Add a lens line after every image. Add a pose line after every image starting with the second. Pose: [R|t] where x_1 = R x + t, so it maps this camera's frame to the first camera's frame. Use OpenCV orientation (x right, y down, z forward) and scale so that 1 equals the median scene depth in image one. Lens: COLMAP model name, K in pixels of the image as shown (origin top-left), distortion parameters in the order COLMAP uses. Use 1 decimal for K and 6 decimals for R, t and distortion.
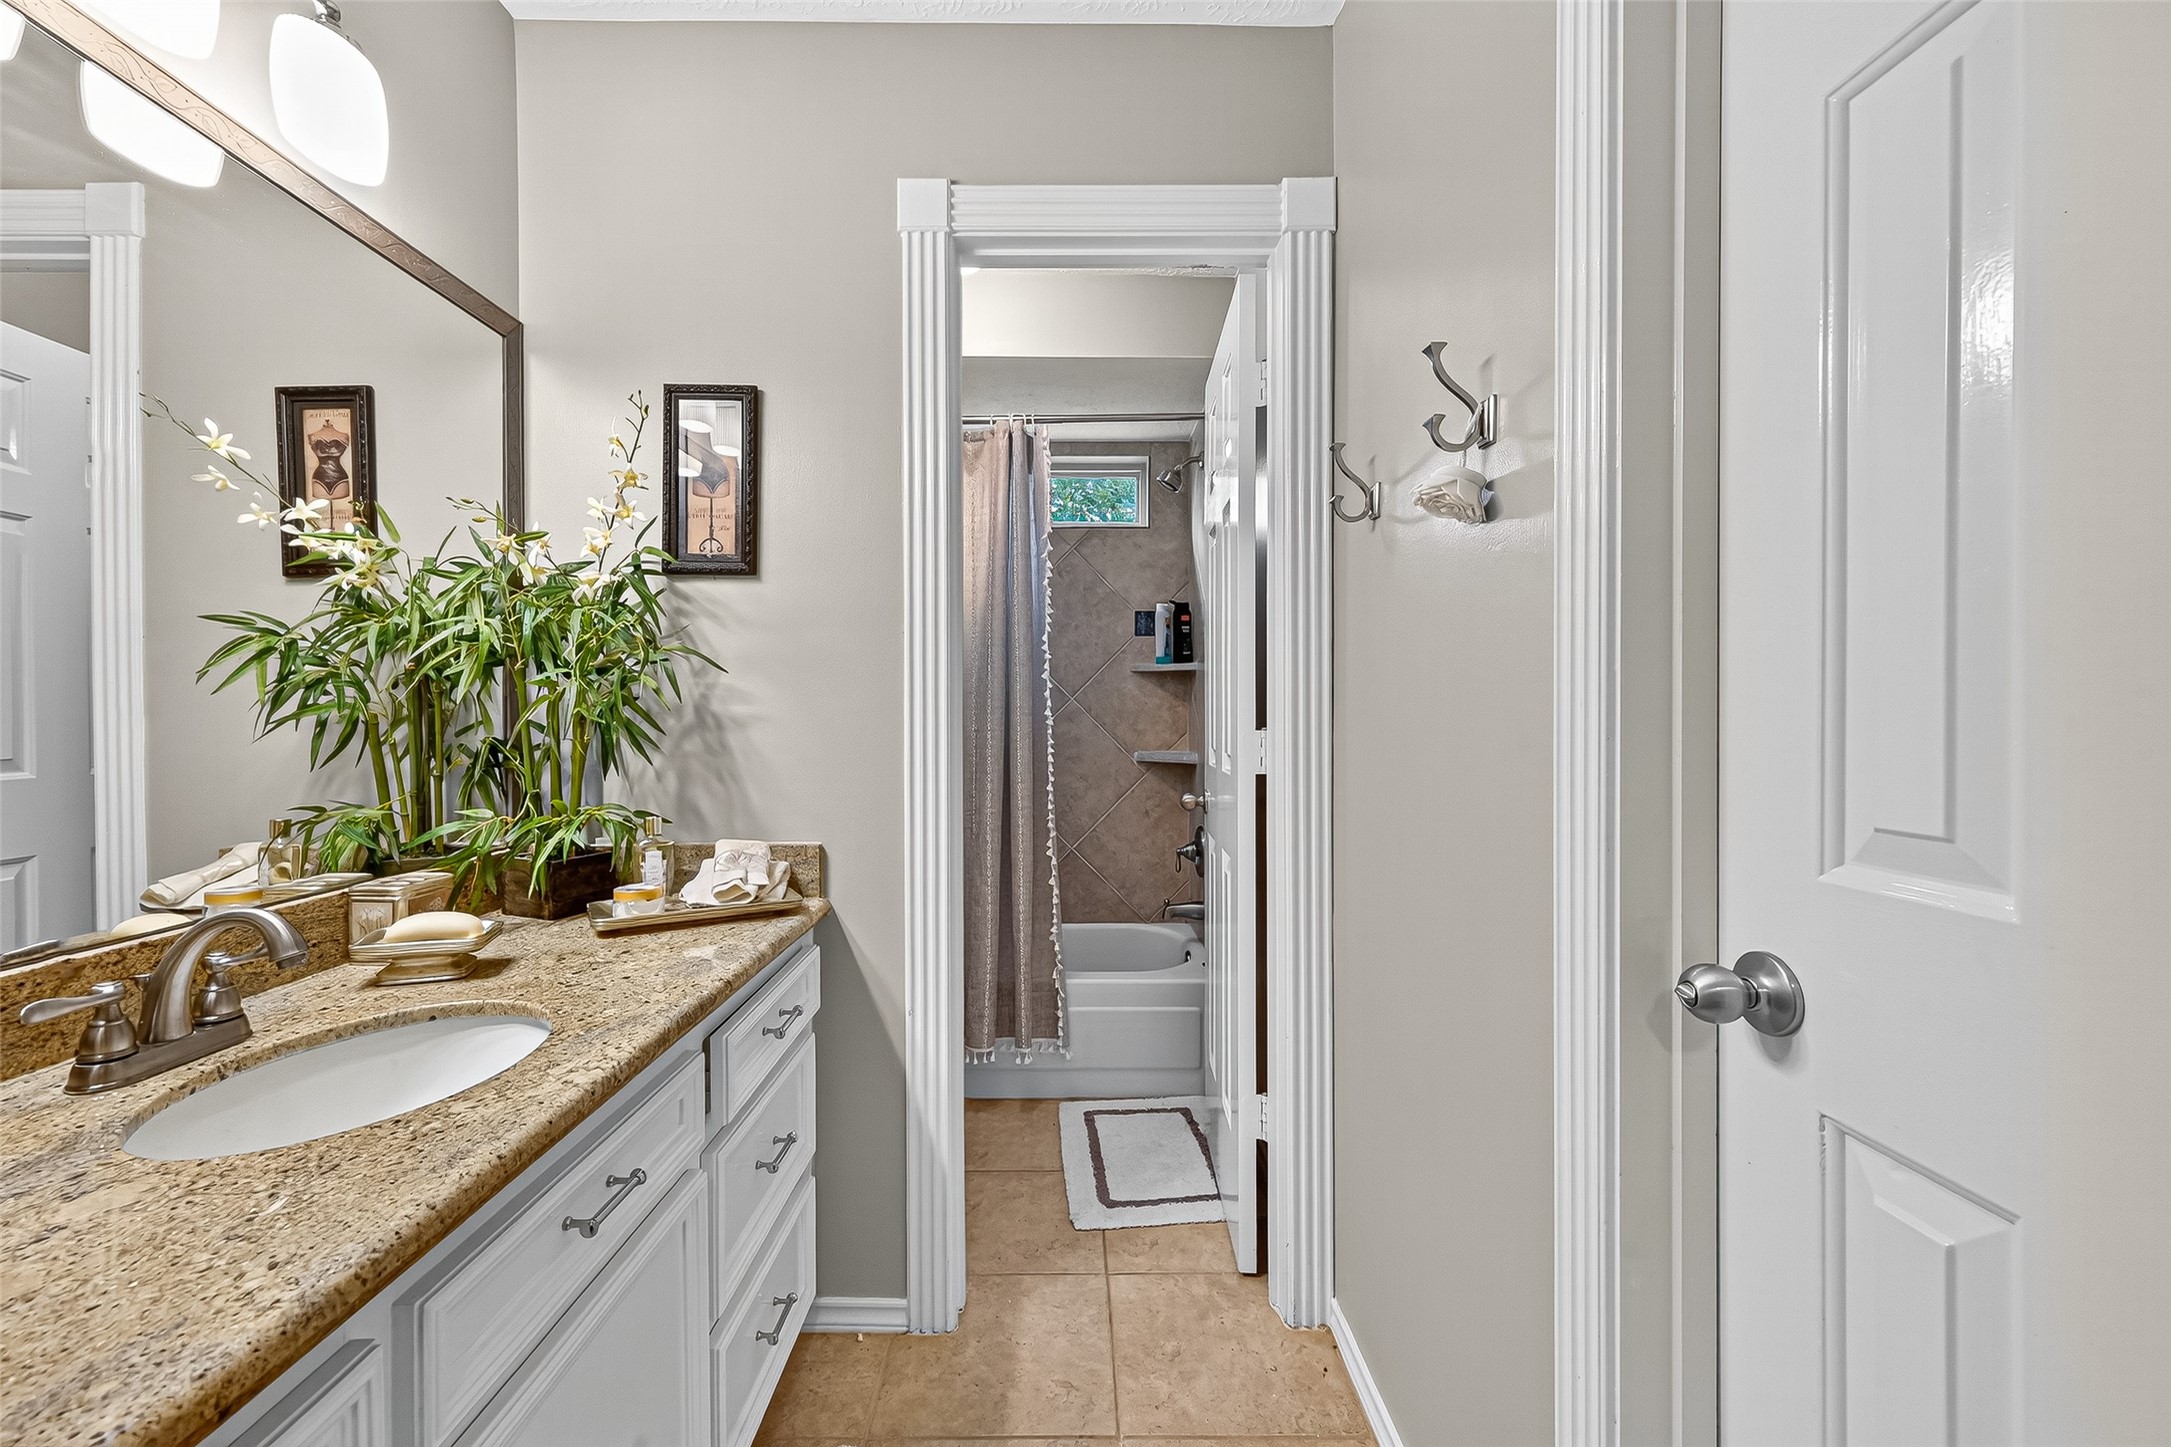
lens RADIAL K [[865.6, 0, 1081.2], [0, 865.6, 710.8], [0, 0, 1]] dist [-0.002391, 0.000053]
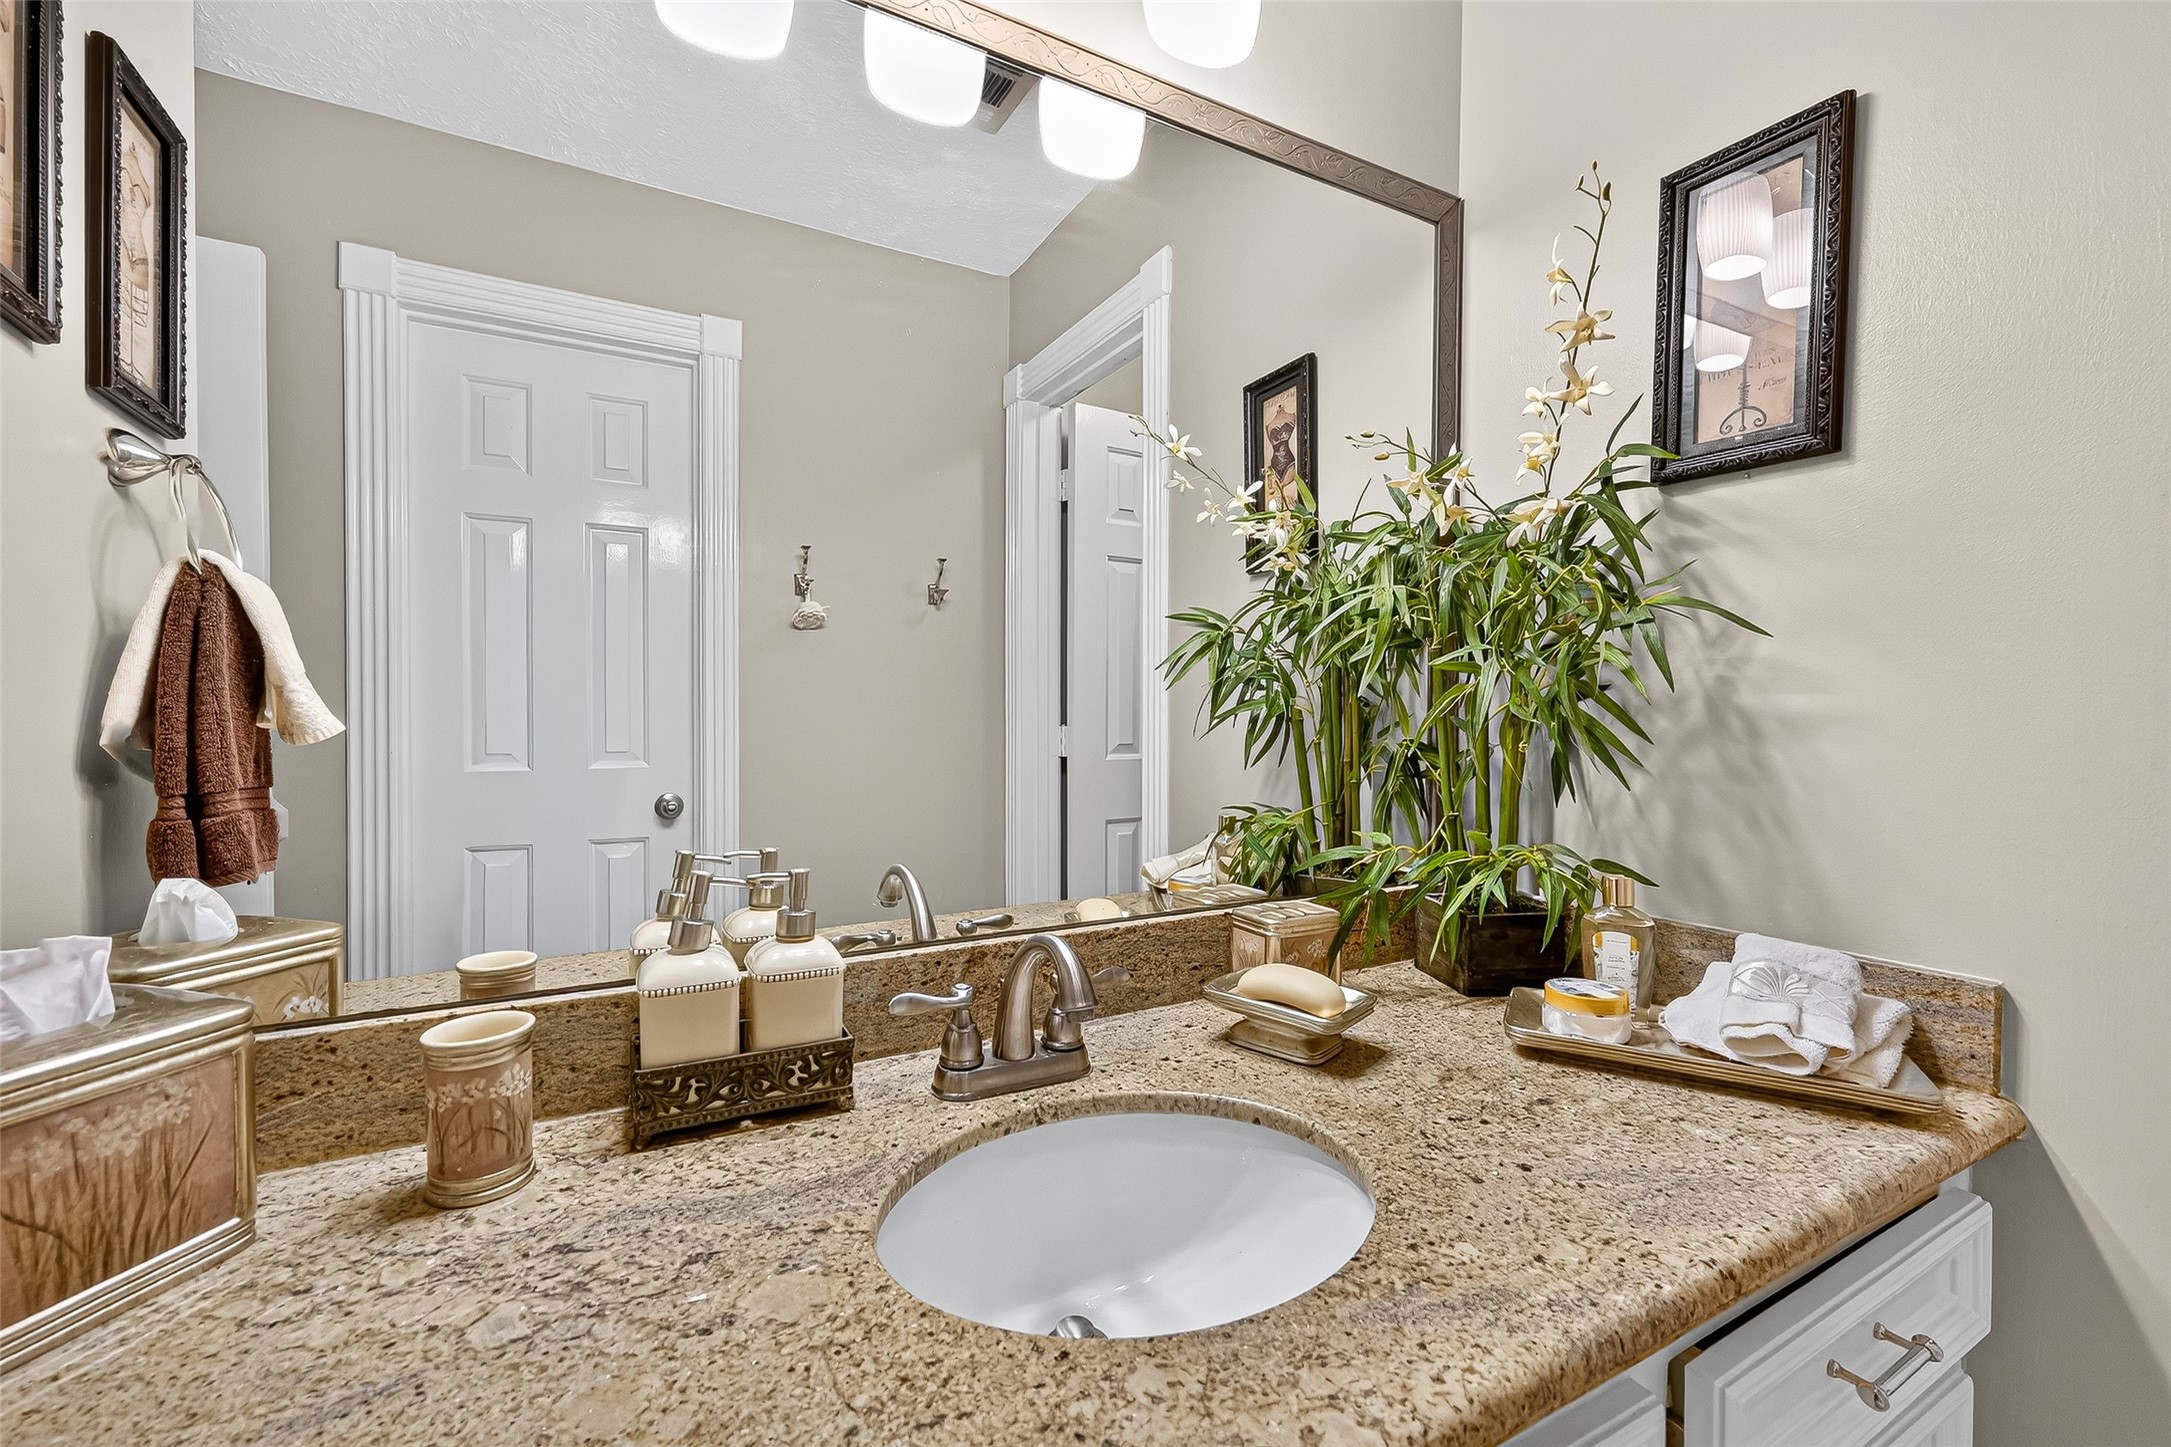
lens RADIAL K [[829.1, 0, 1080.7], [0, 829.1, 732.5], [0, 0, 1]] dist [-0.000041, -0.000483]
pose [[0.442634, 0.024770, -0.896360, -0.135170], [-0.000450, 0.999624, 0.027401, 0.003556], [0.896702, -0.011725, 0.442479, 0.392242]]
